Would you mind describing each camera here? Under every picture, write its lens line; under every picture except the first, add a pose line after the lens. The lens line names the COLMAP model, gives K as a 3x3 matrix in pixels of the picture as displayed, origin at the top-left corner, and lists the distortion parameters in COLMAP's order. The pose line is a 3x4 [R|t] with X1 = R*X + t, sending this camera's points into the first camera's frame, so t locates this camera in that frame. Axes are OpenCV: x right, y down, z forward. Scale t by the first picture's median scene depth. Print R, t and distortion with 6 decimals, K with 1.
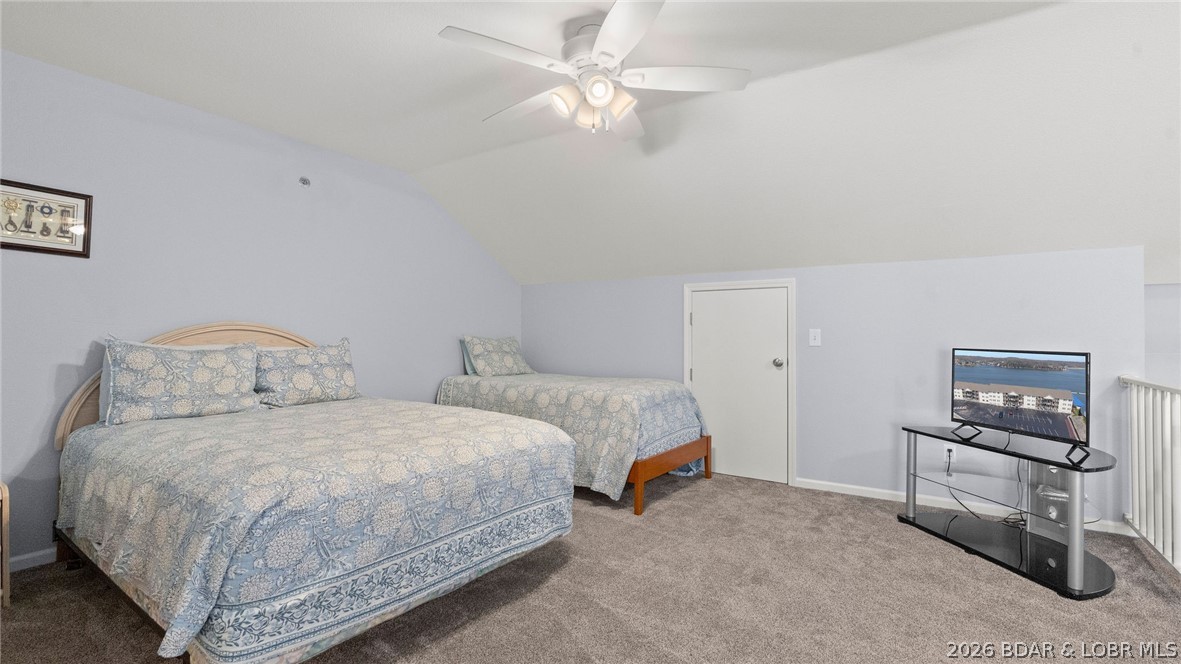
lens RADIAL K [[534.4, 0, 587.1], [0, 534.4, 338.3], [0, 0, 1]] dist [-0.011365, 0.005087]
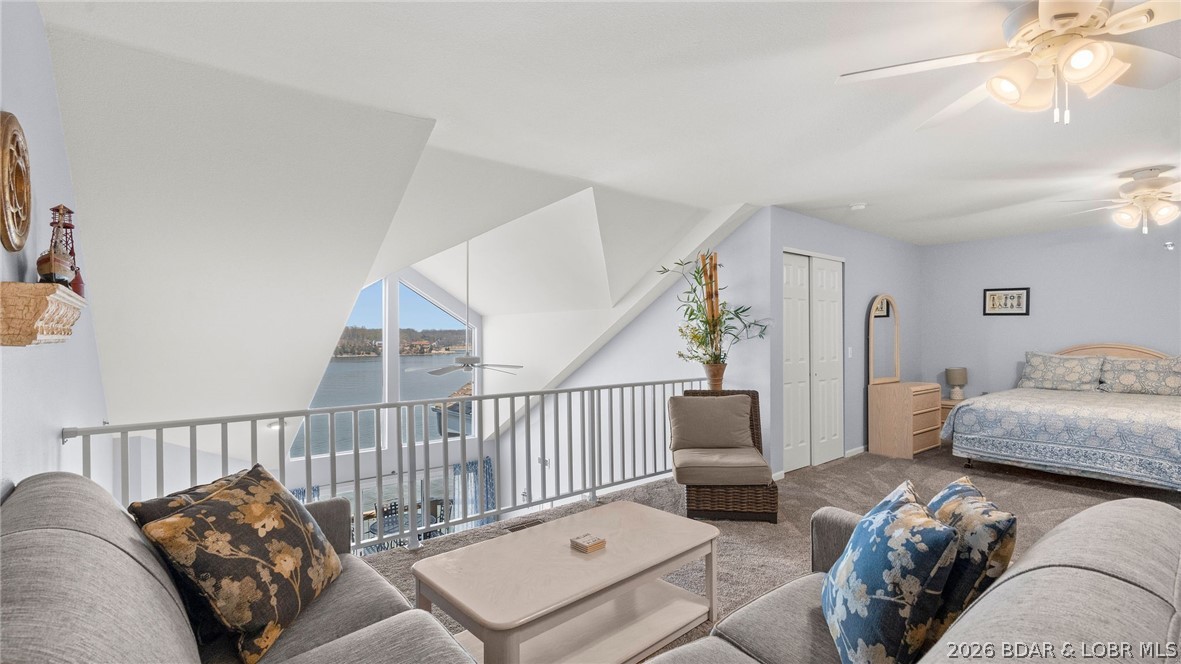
lens RADIAL K [[534.4, 0, 591.6], [0, 534.4, 336.8], [0, 0, 1]] dist [-0.011365, 0.005087]
pose [[-0.272107, 0.000000, -0.962267, 1.837036], [-0.002375, 0.999997, 0.000672, -0.059595], [0.962264, 0.002469, -0.272106, -0.185159]]
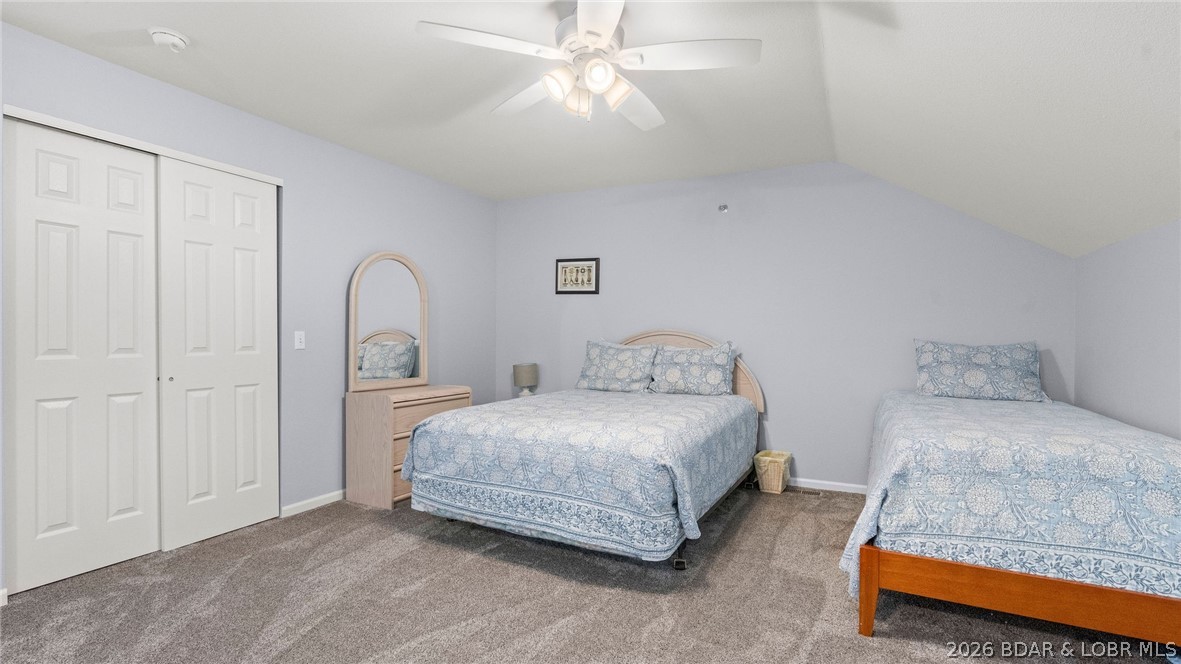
lens RADIAL K [[534.4, 0, 598.1], [0, 534.4, 344.9], [0, 0, 1]] dist [-0.011365, 0.005087]
pose [[0.143941, 0.012817, -0.989503, 0.837204], [-0.008307, 0.999897, 0.011743, -0.005295], [0.989551, 0.006530, 0.144033, 0.786475]]
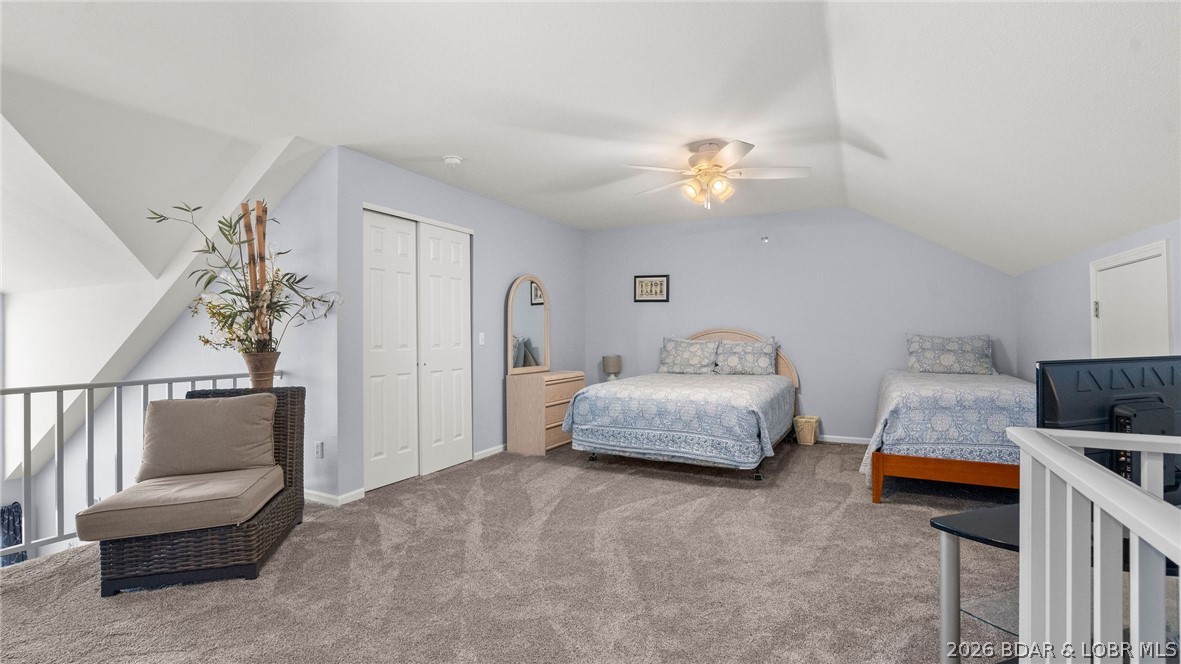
lens RADIAL K [[534.4, 0, 596.2], [0, 534.4, 331.6], [0, 0, 1]] dist [-0.011365, 0.005087]
pose [[0.134758, -0.008397, -0.990843, 1.388564], [0.003410, 0.999962, -0.008010, -0.004968], [0.990873, -0.002299, 0.134782, 0.393524]]
